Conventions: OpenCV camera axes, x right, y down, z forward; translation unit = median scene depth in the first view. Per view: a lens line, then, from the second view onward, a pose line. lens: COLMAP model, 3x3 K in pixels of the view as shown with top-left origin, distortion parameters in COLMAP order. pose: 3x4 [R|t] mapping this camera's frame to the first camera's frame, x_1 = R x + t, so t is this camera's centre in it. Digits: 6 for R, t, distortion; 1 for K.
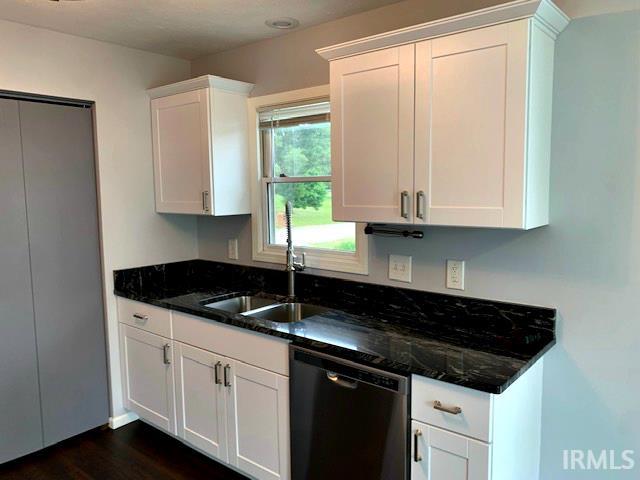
lens RADIAL K [[484.2, 0, 329.4], [0, 484.2, 231.7], [0, 0, 1]] dist [0.030728, -0.057562]
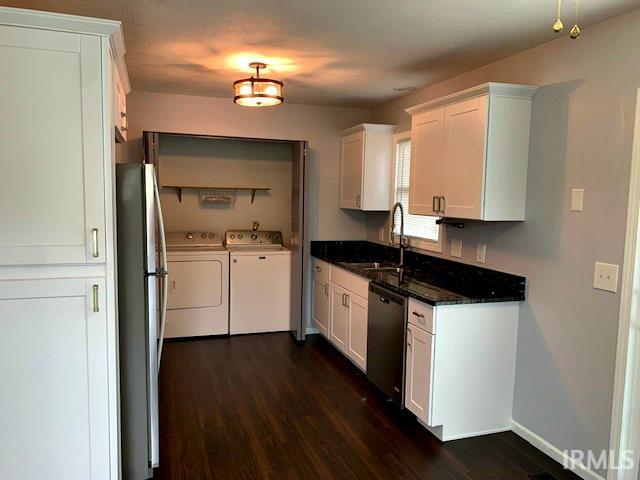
lens RADIAL K [[484.2, 0, 320.9], [0, 484.2, 244.0], [0, 0, 1]] dist [0.030728, -0.057562]
pose [[0.839085, 0.071889, -0.539229, 0.588837], [-0.065643, 0.997367, 0.030821, 0.042094], [0.540025, 0.009535, 0.841595, -0.478688]]
